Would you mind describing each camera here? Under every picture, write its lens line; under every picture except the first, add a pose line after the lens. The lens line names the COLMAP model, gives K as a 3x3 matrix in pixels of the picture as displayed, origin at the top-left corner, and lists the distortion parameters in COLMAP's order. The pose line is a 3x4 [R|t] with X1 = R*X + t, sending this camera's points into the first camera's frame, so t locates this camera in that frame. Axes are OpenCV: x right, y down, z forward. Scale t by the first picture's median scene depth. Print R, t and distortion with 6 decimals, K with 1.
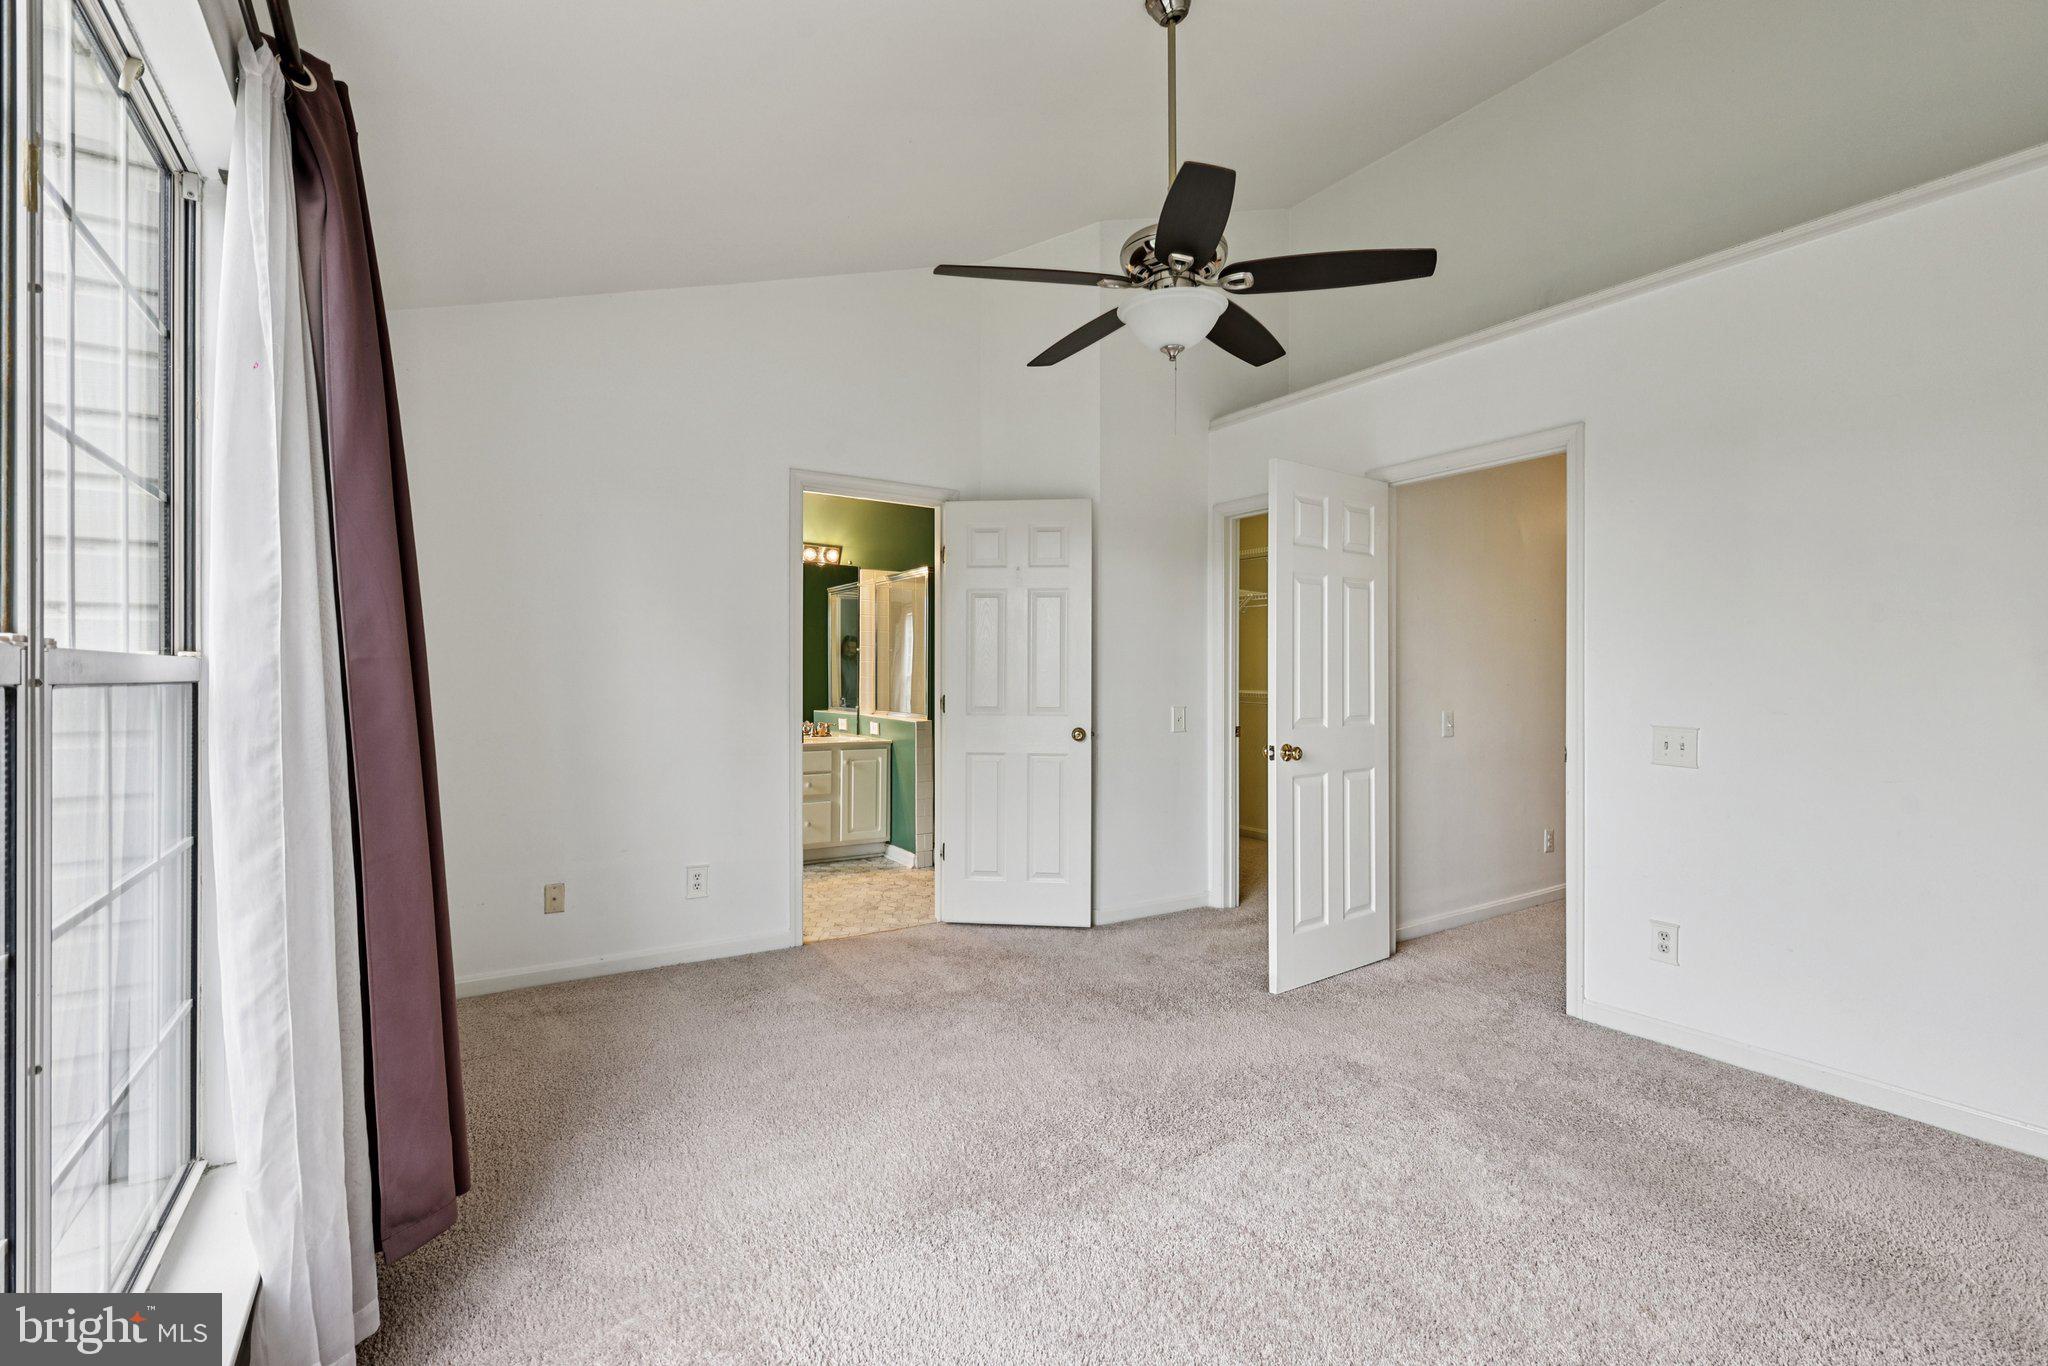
lens RADIAL K [[895.2, 0, 1023.9], [0, 895.2, 669.3], [0, 0, 1]] dist [0.001524, -0.000218]
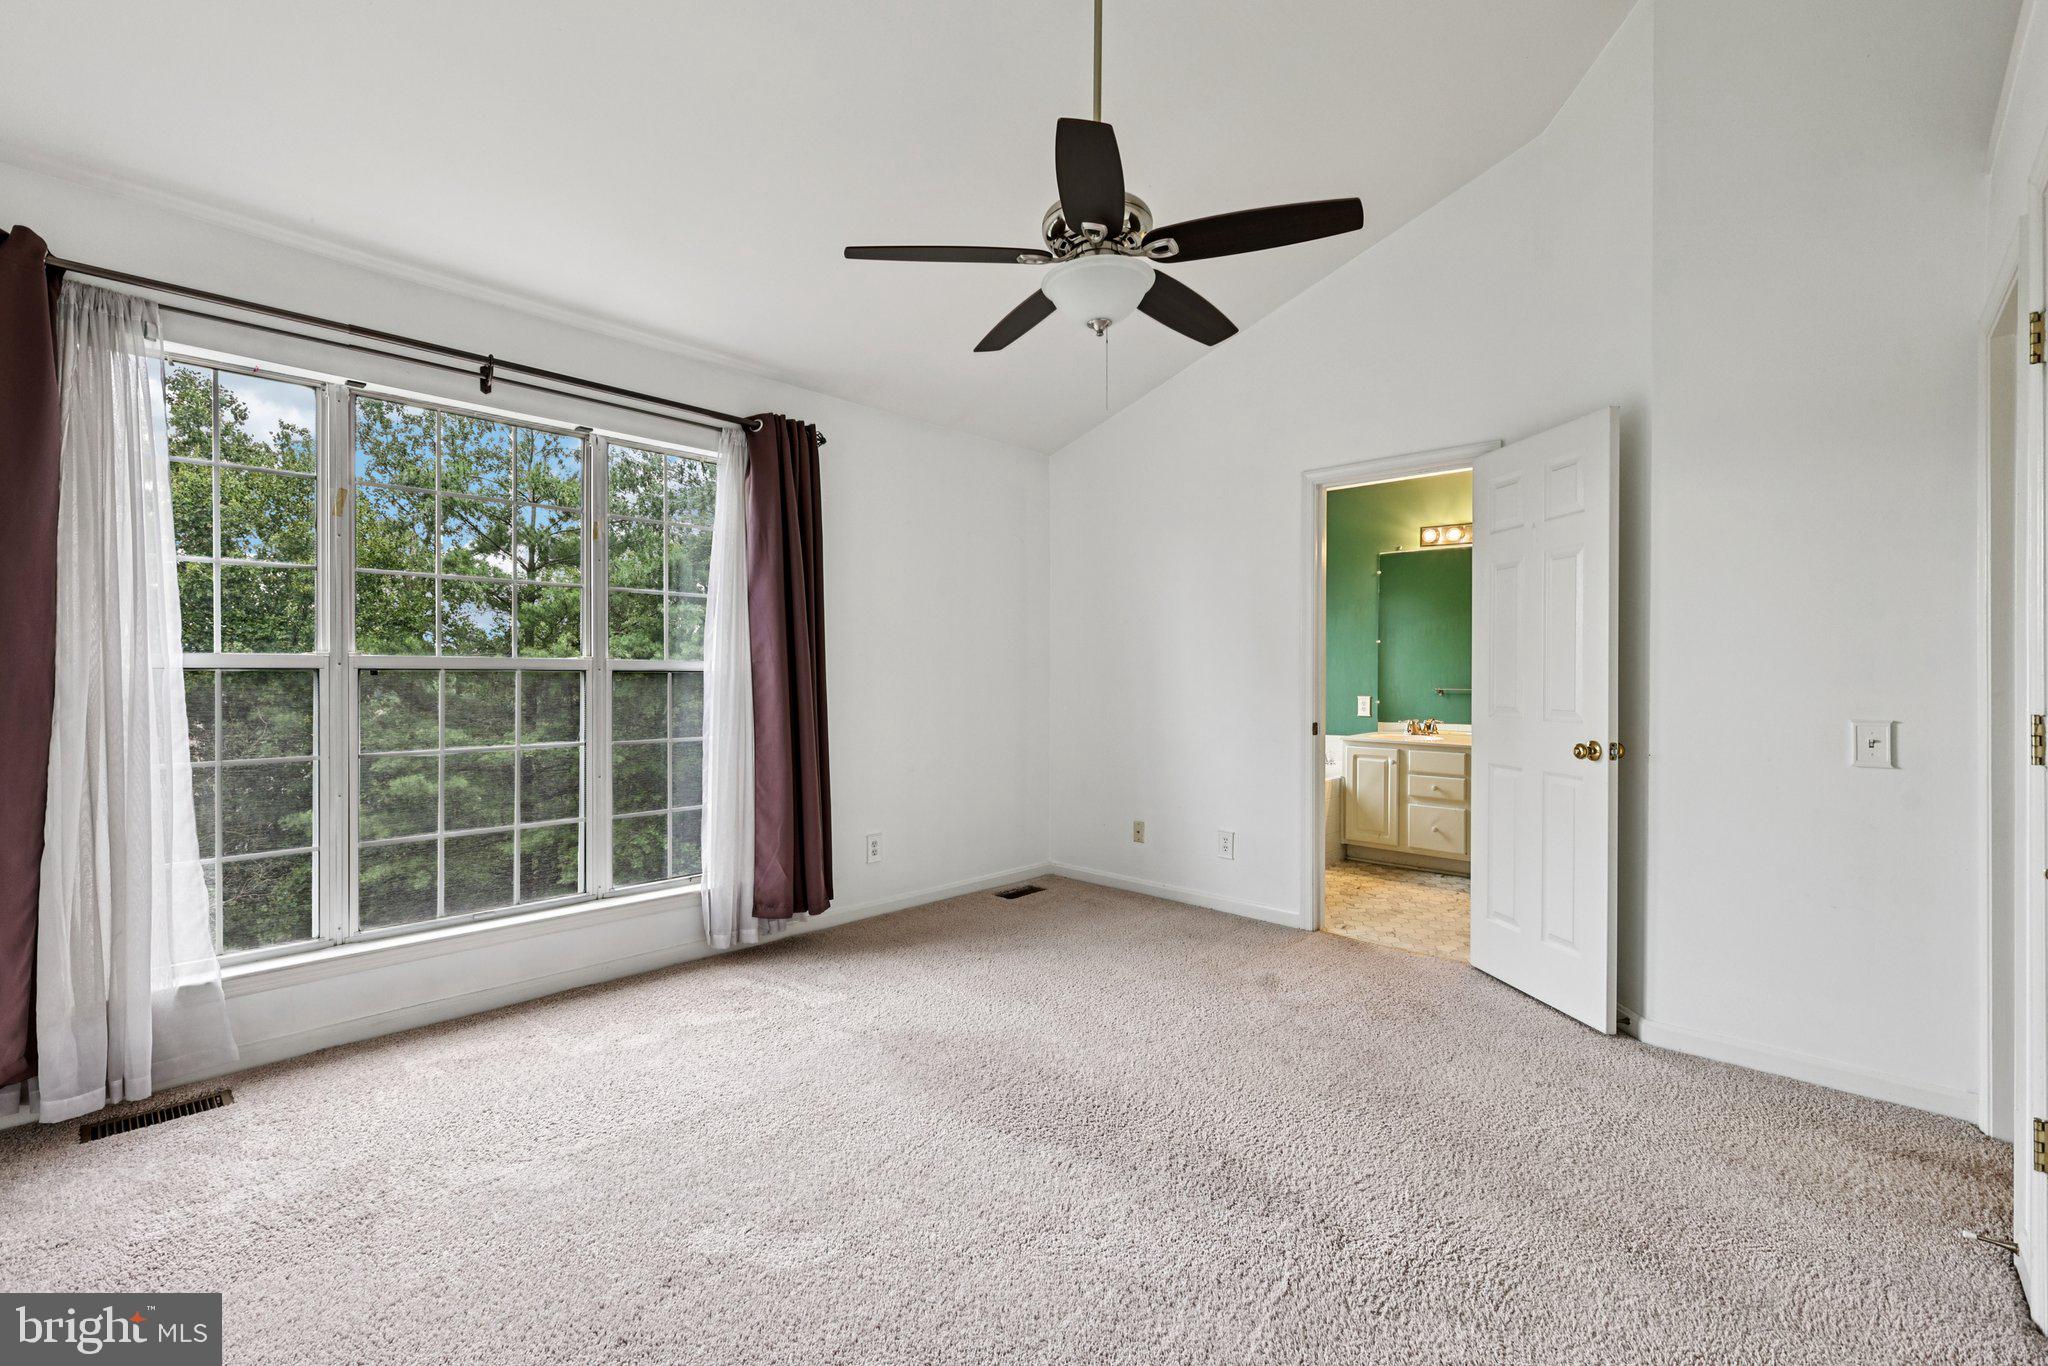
lens RADIAL K [[895.2, 0, 1023.9], [0, 895.2, 669.3], [0, 0, 1]] dist [0.001524, -0.000218]
pose [[0.241481, -0.010330, -0.970351, 0.724403], [0.004018, 0.999945, -0.009645, 0.015706], [0.970397, -0.001570, 0.241509, 0.456970]]
